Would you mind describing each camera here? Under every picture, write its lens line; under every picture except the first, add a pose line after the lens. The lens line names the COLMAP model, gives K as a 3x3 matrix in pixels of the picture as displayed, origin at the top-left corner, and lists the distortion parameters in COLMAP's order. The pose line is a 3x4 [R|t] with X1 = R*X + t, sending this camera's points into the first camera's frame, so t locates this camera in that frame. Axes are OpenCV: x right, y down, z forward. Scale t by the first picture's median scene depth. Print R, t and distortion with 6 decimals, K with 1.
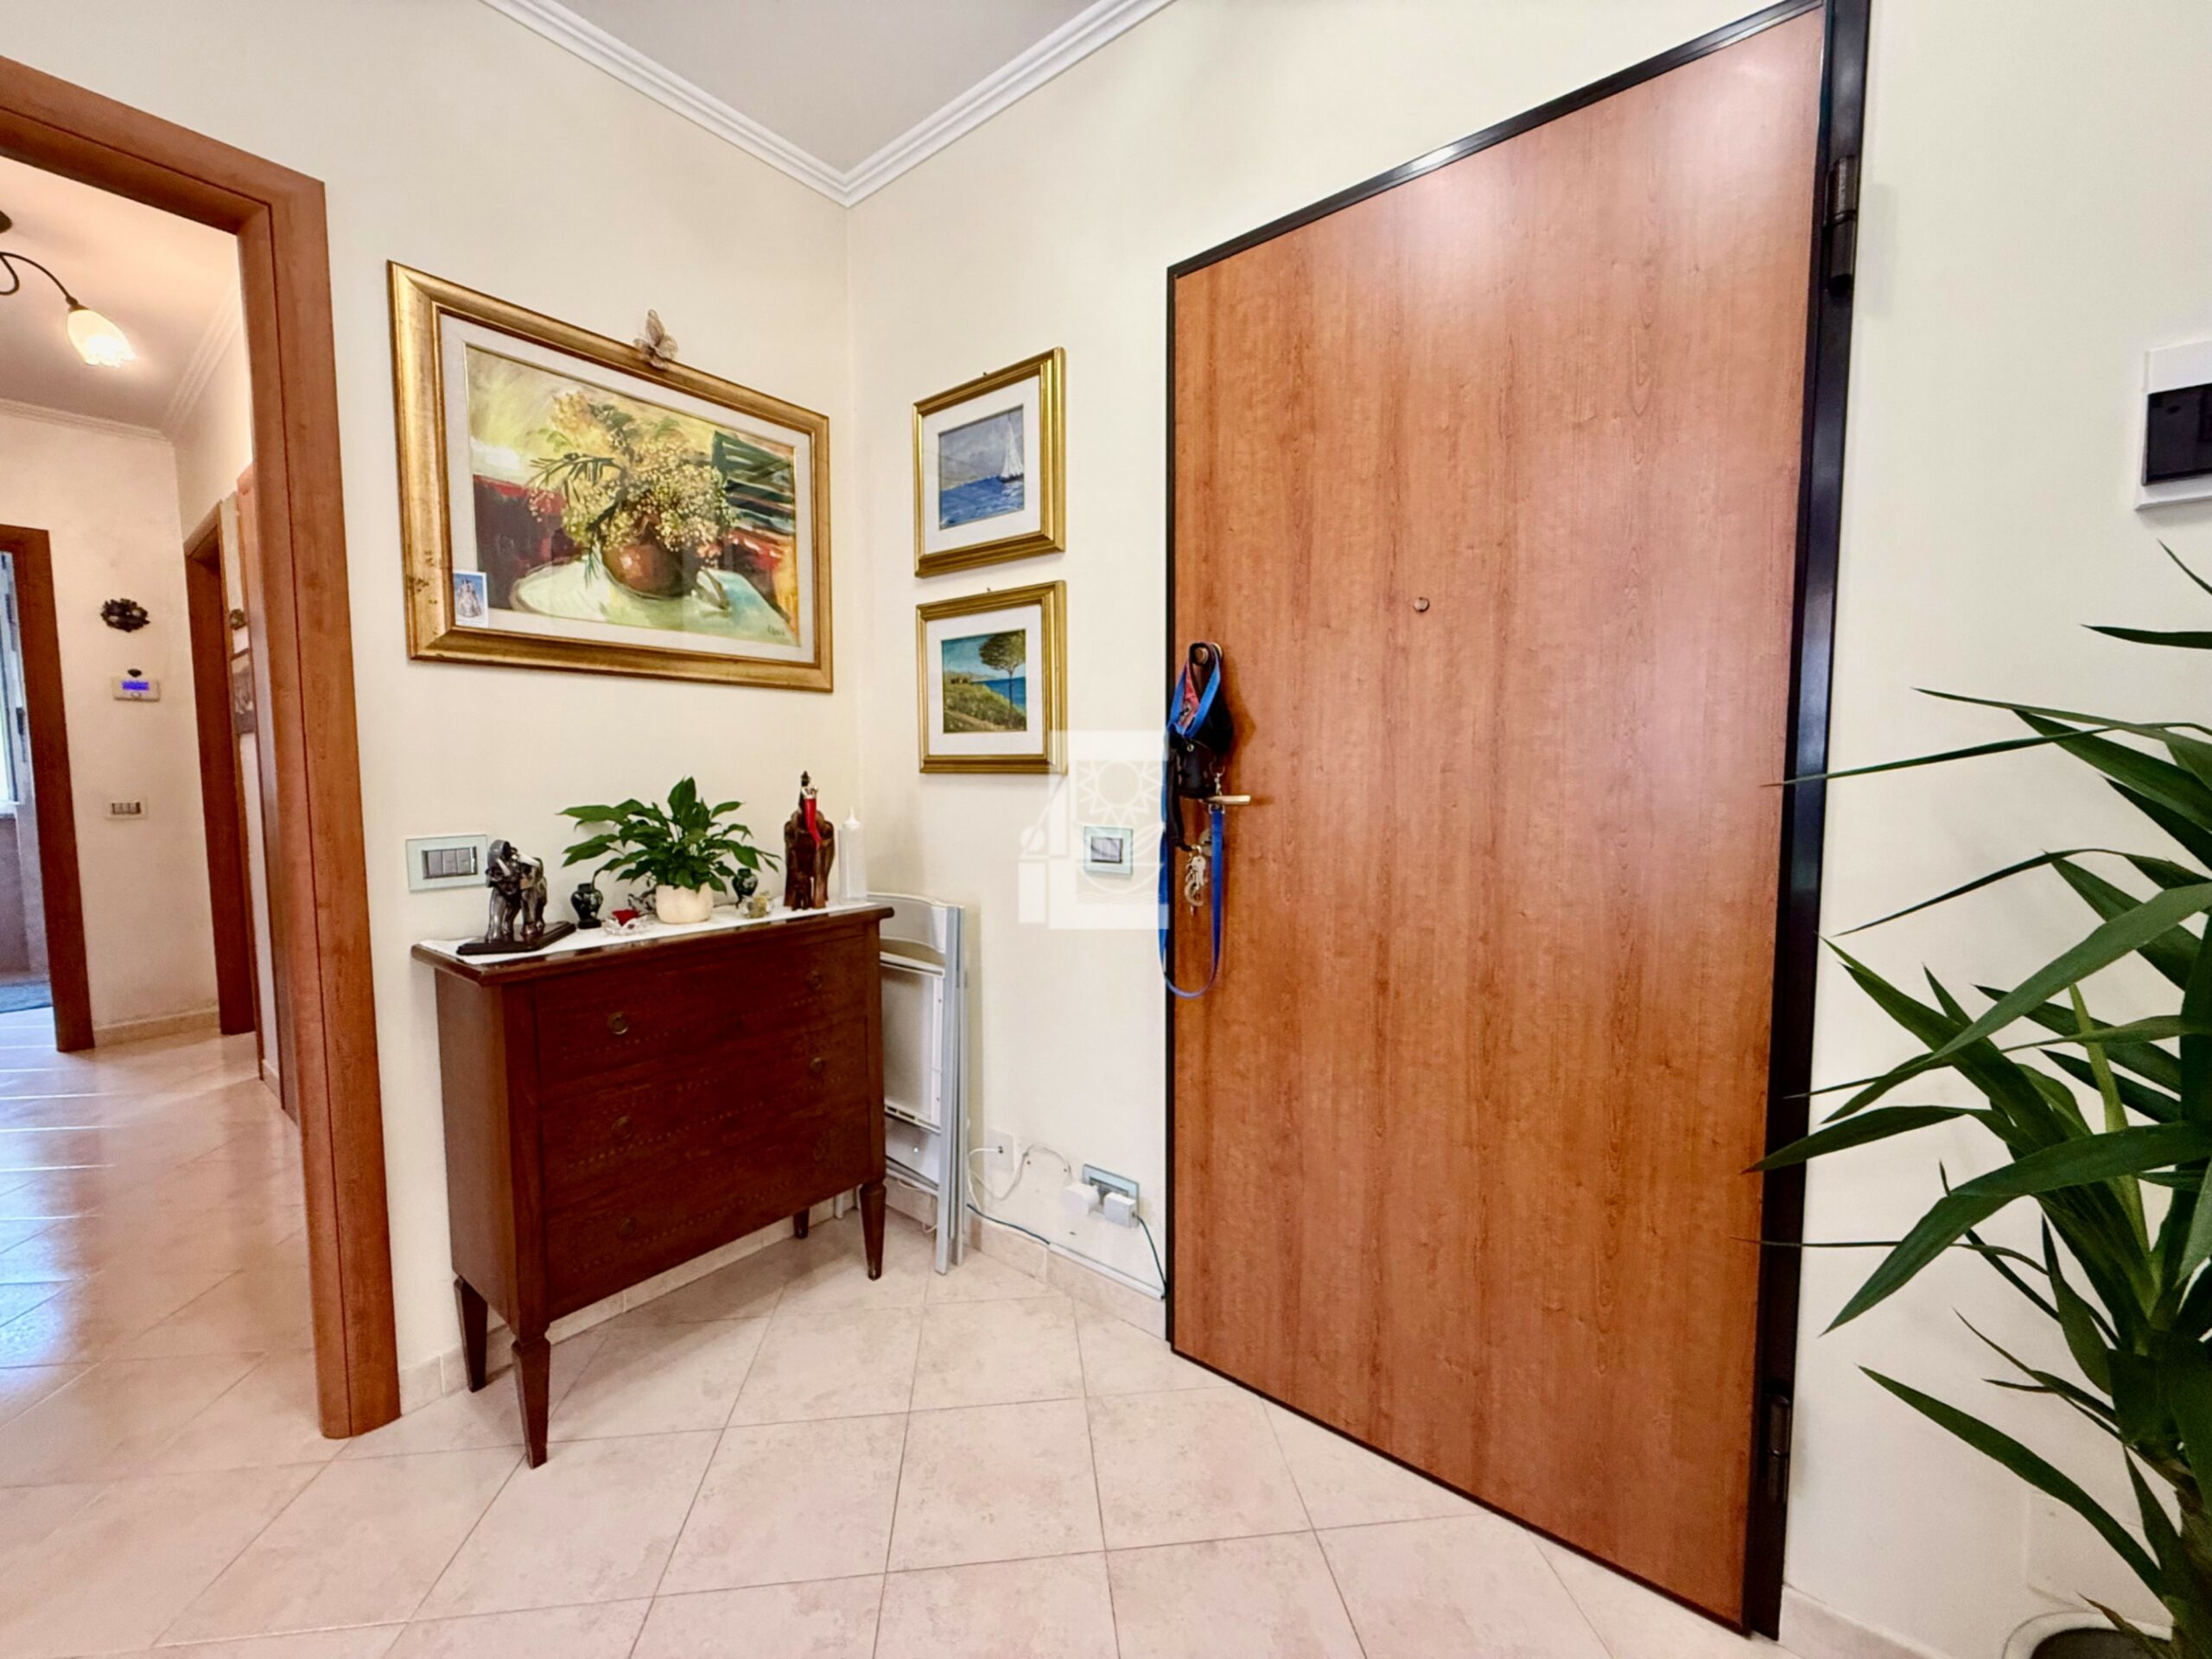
lens RADIAL K [[880.9, 0, 1098.9], [0, 880.9, 829.2], [0, 0, 1]] dist [0.000063, -0.000481]
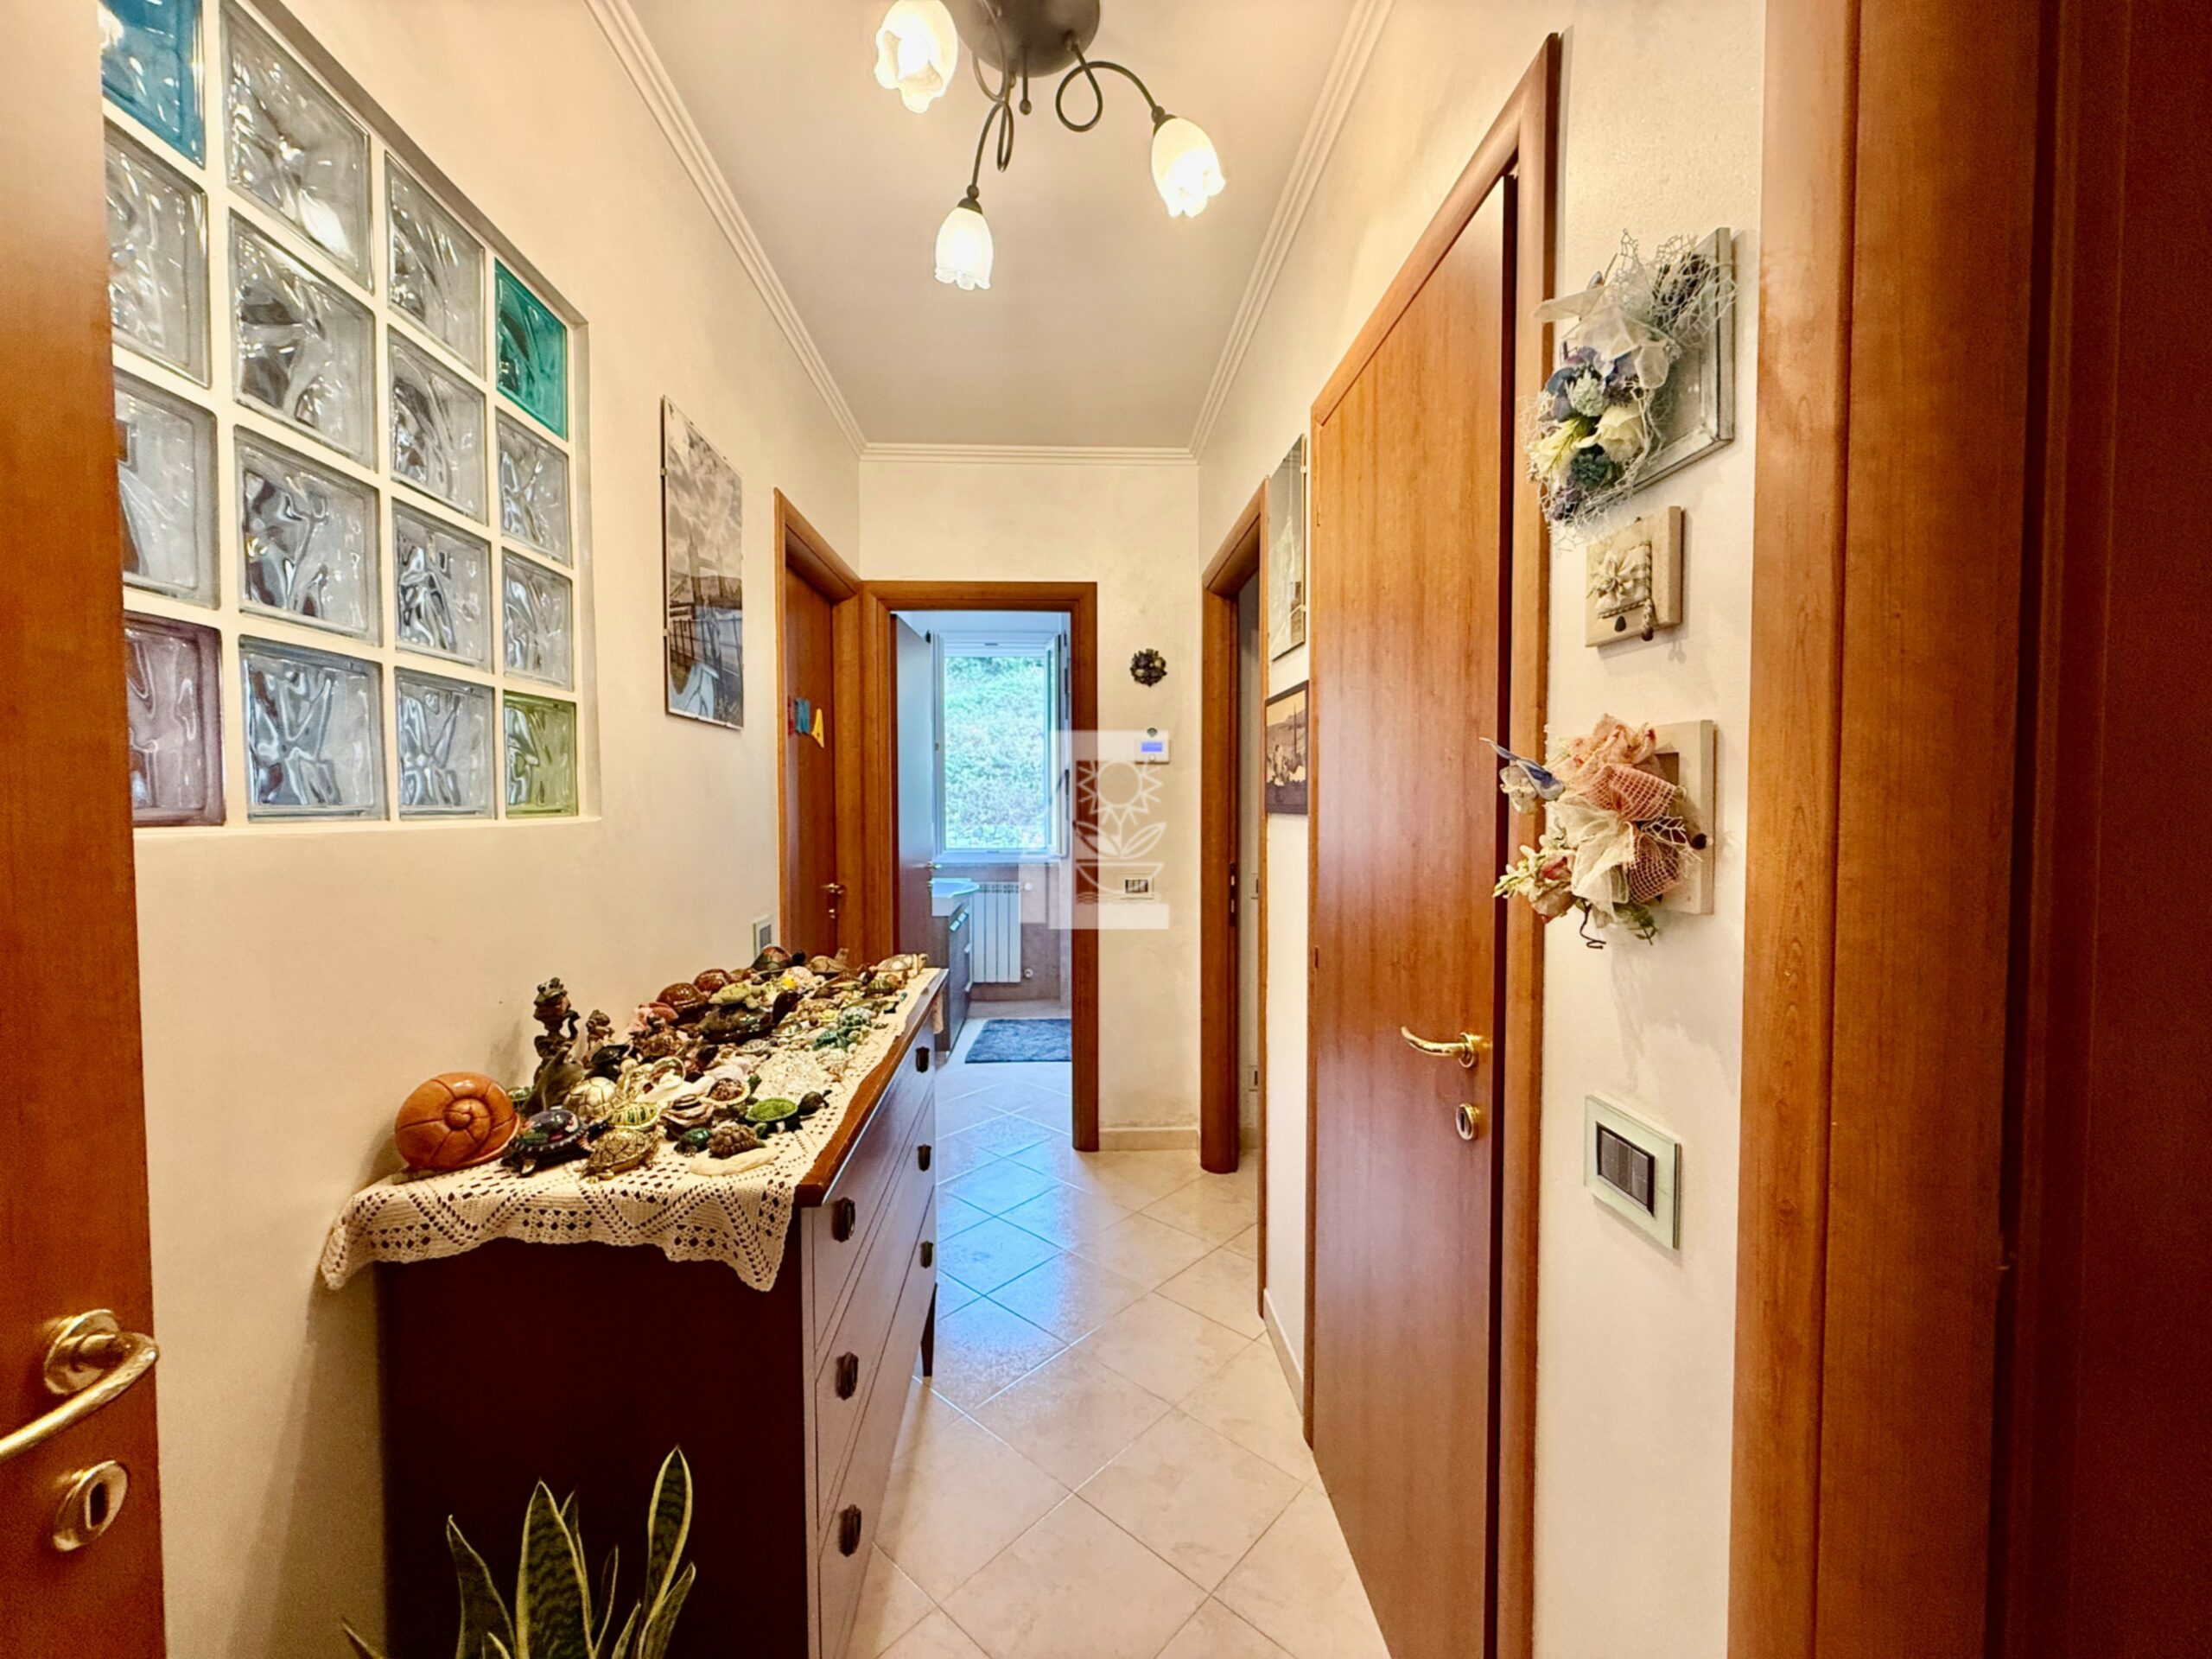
lens RADIAL K [[880.9, 0, 1098.9], [0, 880.9, 829.2], [0, 0, 1]] dist [0.000063, -0.000481]
pose [[0.661888, 0.028071, -0.749077, -0.478017], [-0.052942, 0.998554, -0.009360, -0.071266], [0.747730, 0.045852, 0.662417, 0.389524]]
